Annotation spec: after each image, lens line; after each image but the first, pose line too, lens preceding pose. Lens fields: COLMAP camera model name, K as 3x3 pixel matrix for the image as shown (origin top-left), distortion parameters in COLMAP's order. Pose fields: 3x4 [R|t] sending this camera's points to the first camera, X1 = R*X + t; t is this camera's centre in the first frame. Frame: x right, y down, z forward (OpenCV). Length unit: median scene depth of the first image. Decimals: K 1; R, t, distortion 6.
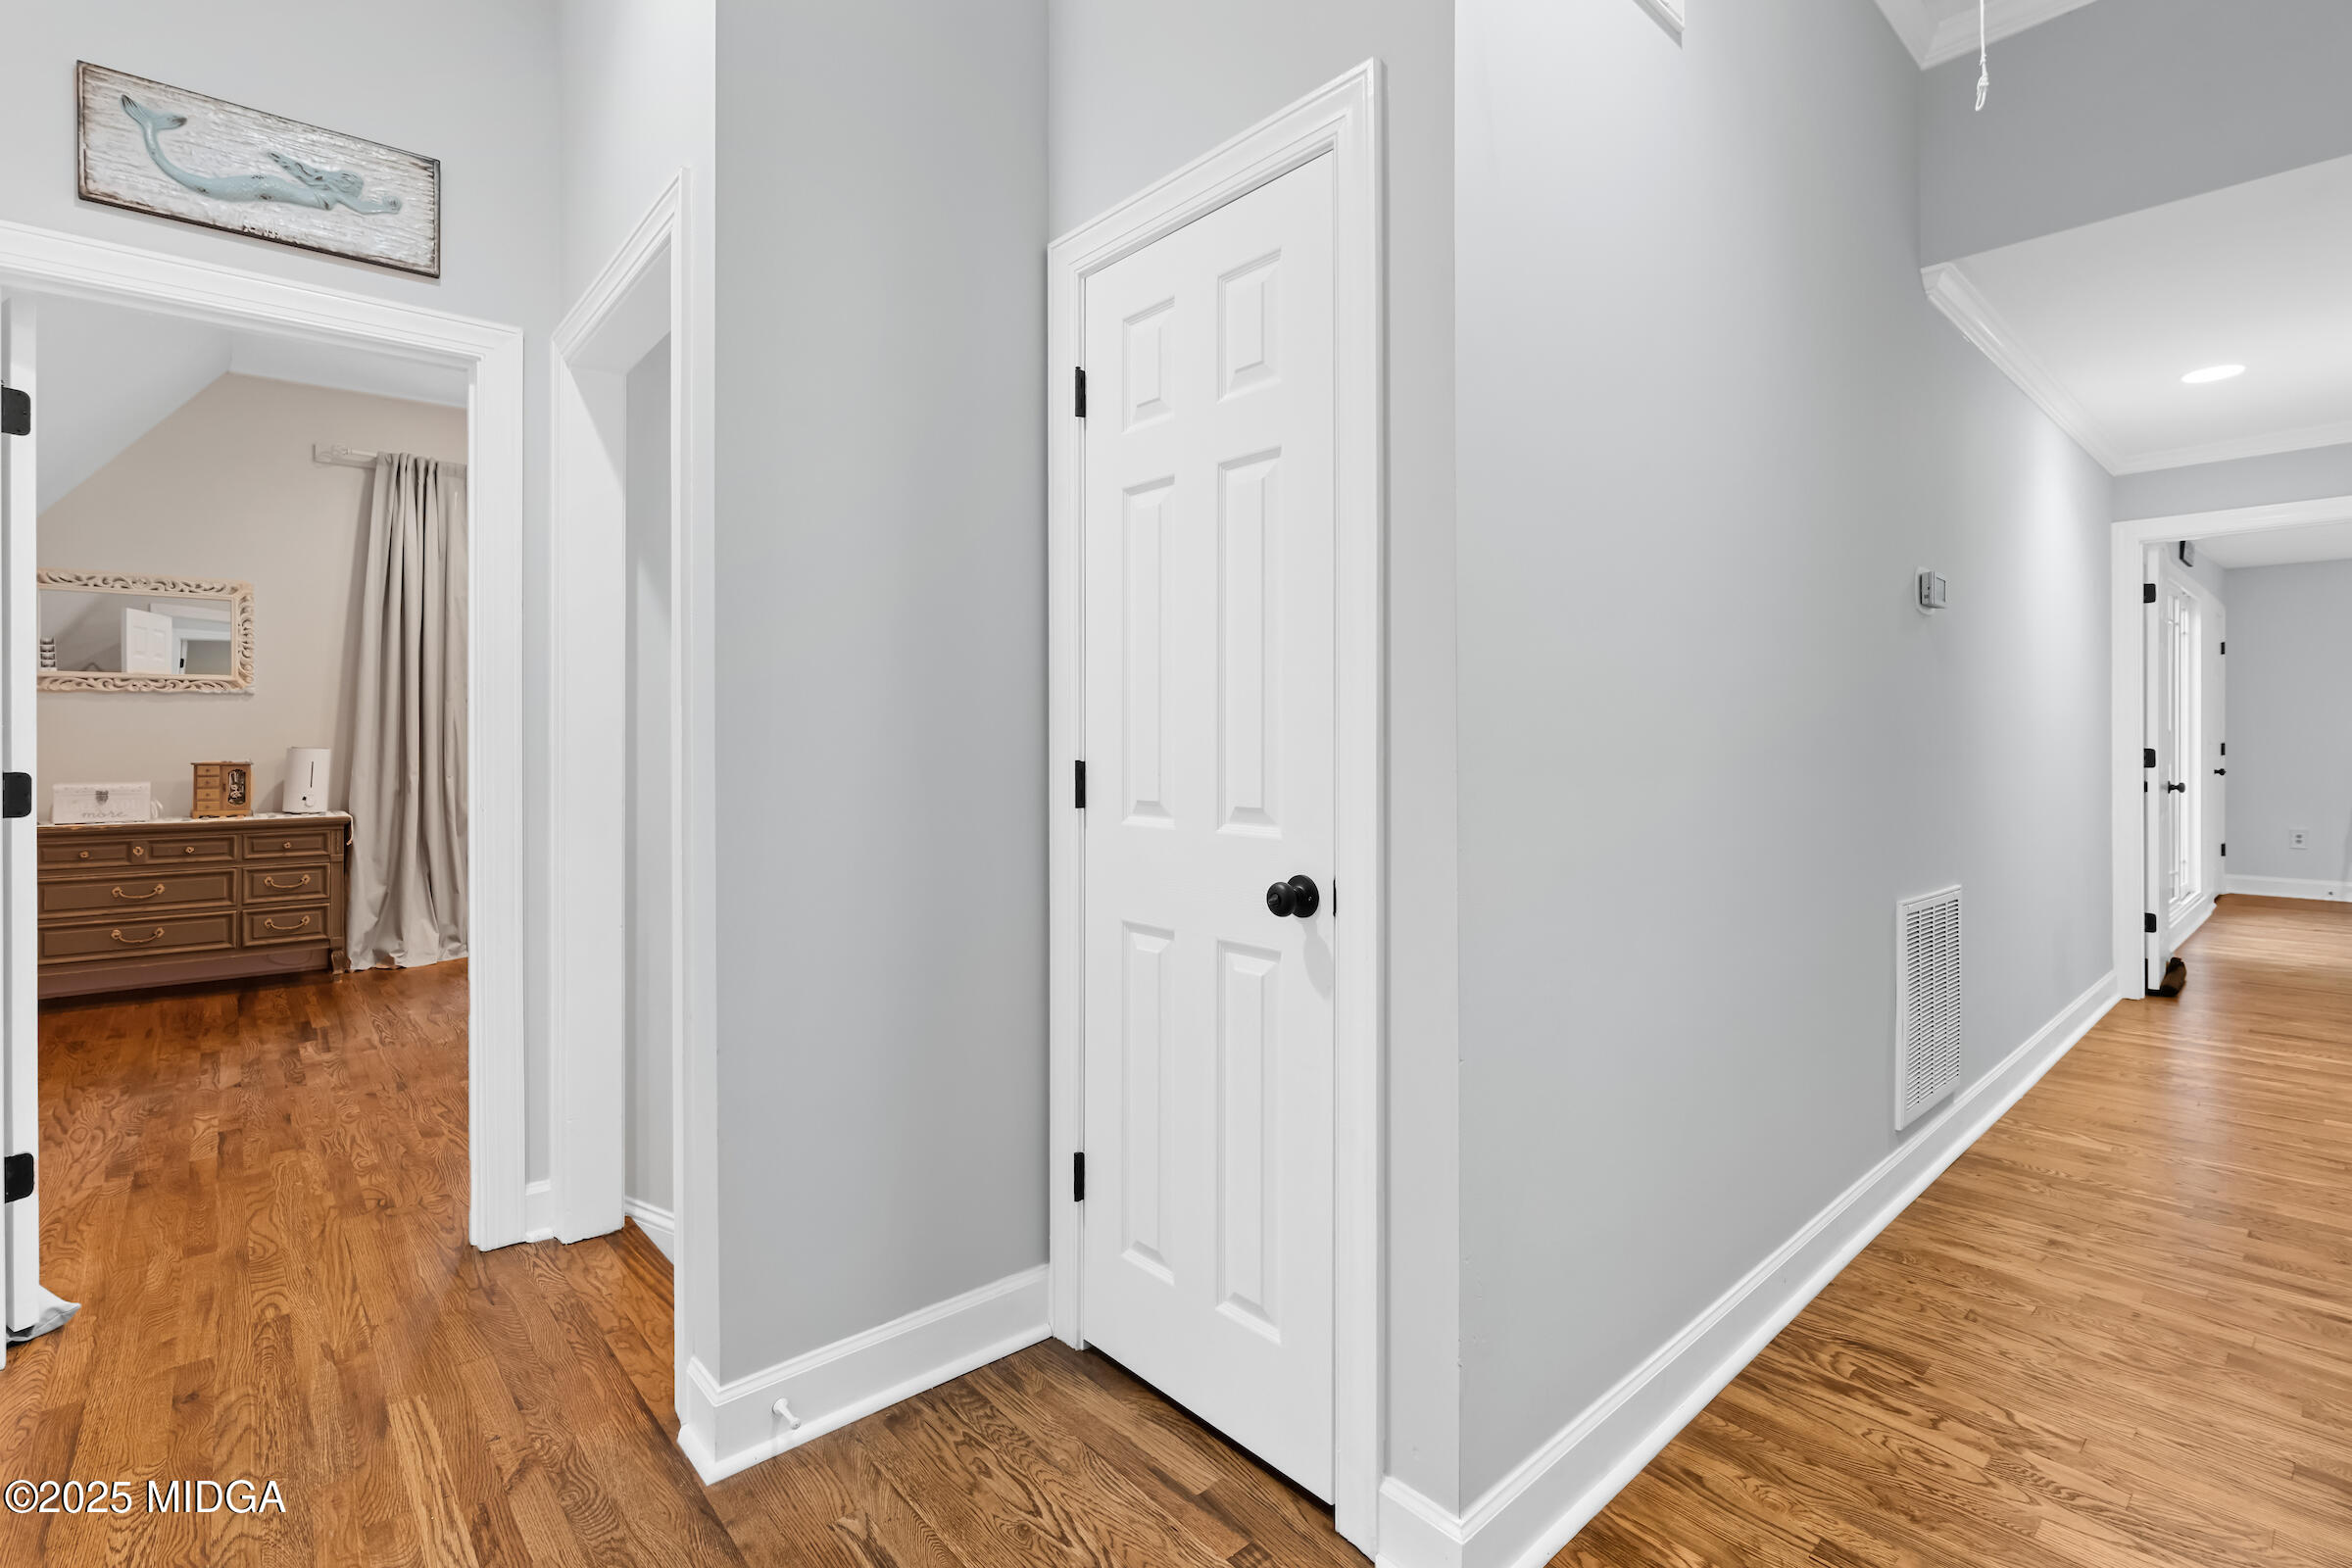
lens RADIAL K [[1069.6, 0, 1158.2], [0, 1069.6, 743.0], [0, 0, 1]] dist [-0.001944, 0.001646]
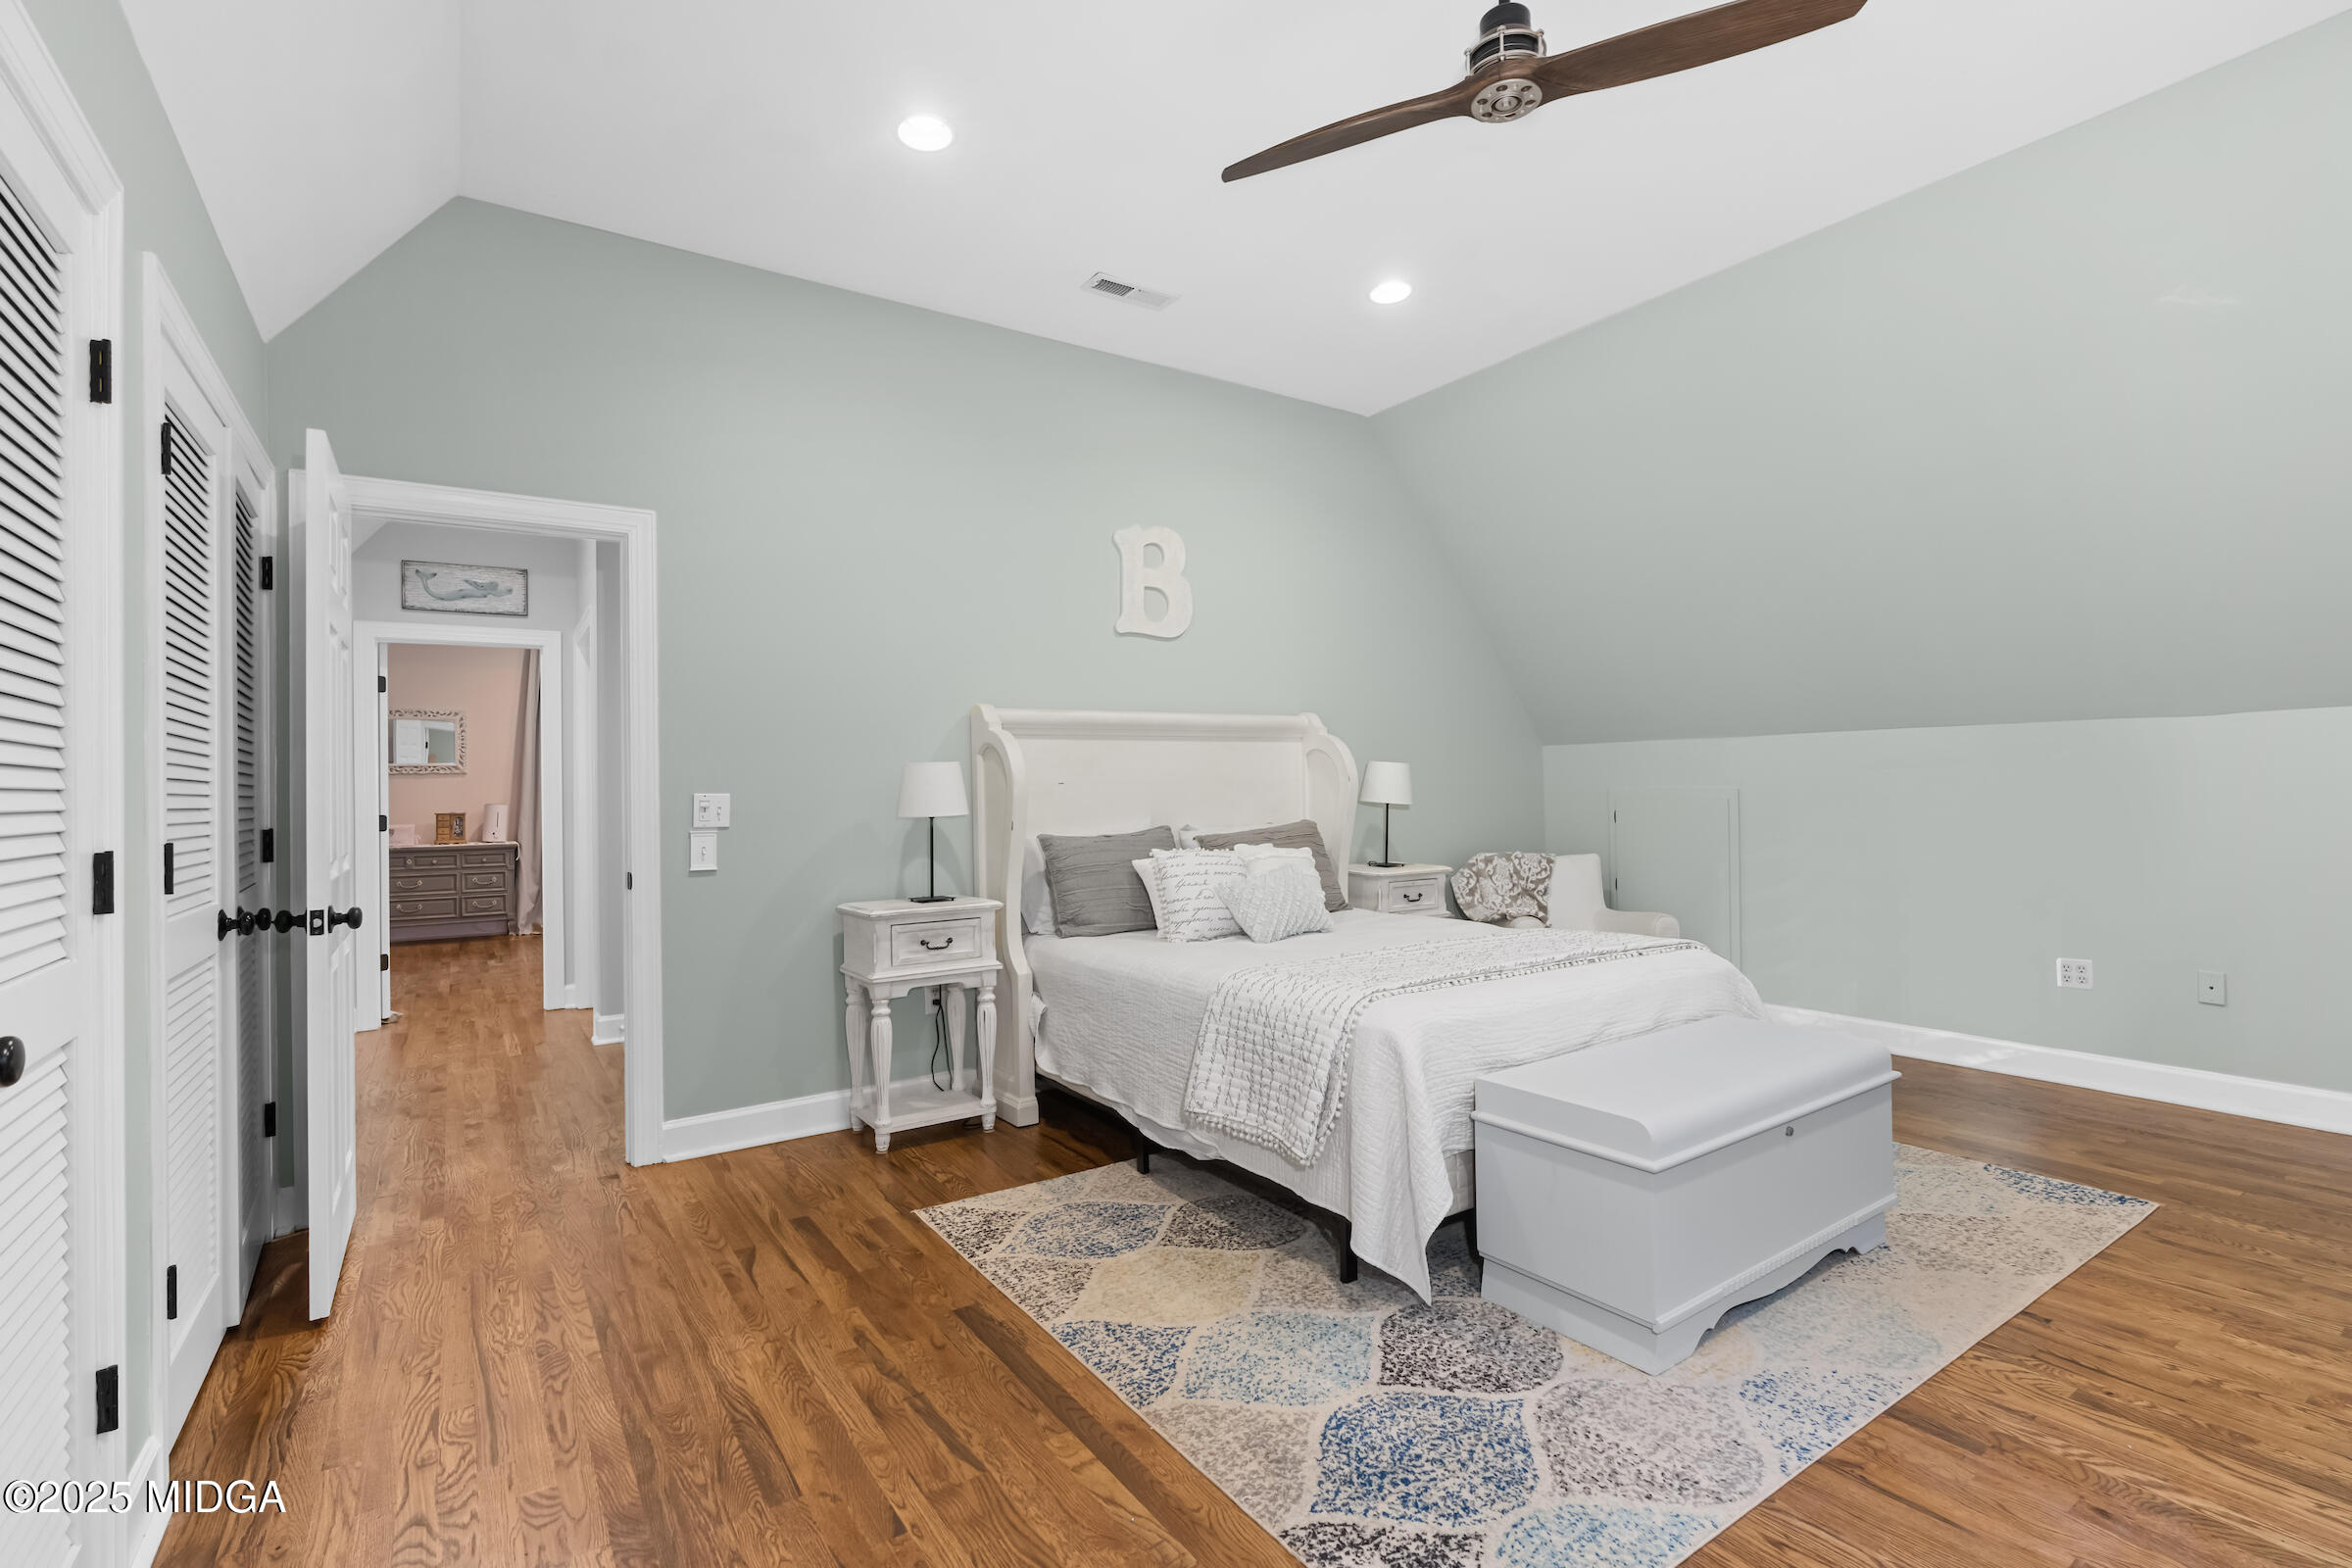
lens RADIAL K [[1069.6, 0, 1161.1], [0, 1069.6, 779.7], [0, 0, 1]] dist [-0.001944, 0.001646]
pose [[0.991077, -0.013907, -0.132564, 0.521684], [0.012746, 0.999873, -0.009600, -0.004753], [0.132681, 0.007824, 0.991128, -0.593827]]
